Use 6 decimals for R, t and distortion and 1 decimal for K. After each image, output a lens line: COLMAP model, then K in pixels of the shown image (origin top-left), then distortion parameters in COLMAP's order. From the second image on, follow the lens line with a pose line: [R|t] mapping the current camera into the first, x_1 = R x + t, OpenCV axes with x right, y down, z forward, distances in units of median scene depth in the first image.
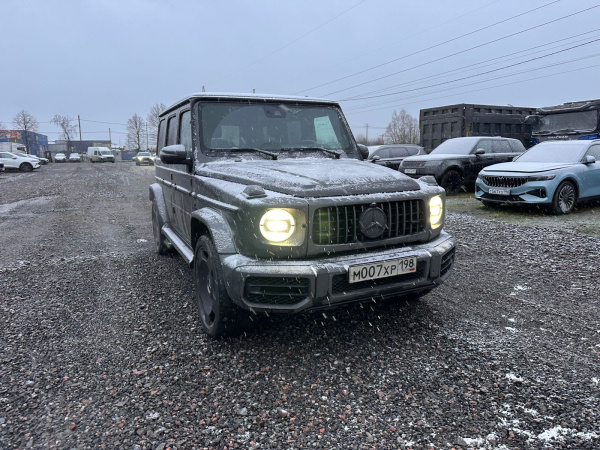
lens RADIAL K [[416.7, 0, 302.8], [0, 416.7, 220.7], [0, 0, 1]] dist [0.032695, -0.040207]
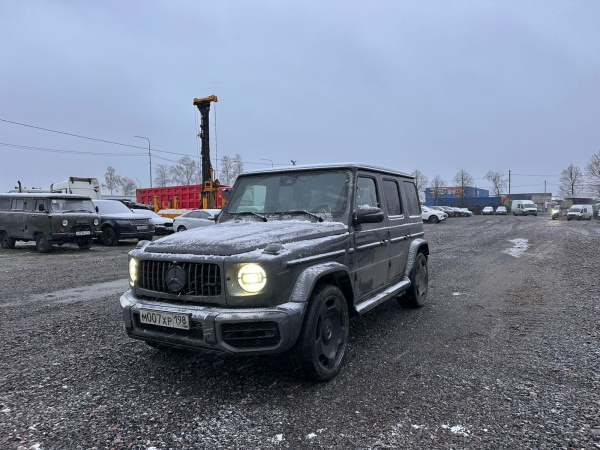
lens RADIAL K [[416.7, 0, 305.1], [0, 416.7, 228.0], [0, 0, 1]] dist [0.032695, -0.040207]
pose [[0.573230, 0.036835, -0.818566, 1.292692], [-0.124001, 0.991383, -0.042224, -0.127414], [0.809958, 0.125707, 0.572858, 0.579051]]
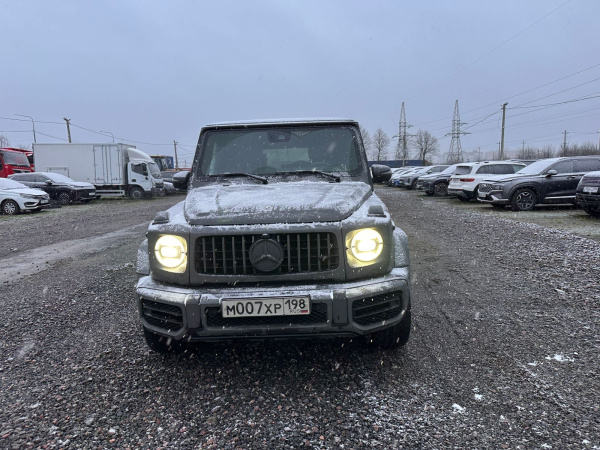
lens RADIAL K [[416.7, 0, 300.1], [0, 416.7, 220.7], [0, 0, 1]] dist [0.032695, -0.040207]
pose [[0.892359, 0.037664, -0.449753, 0.627671], [-0.053641, 0.998299, -0.022827, -0.053096], [0.448128, 0.044495, 0.892861, 0.193829]]
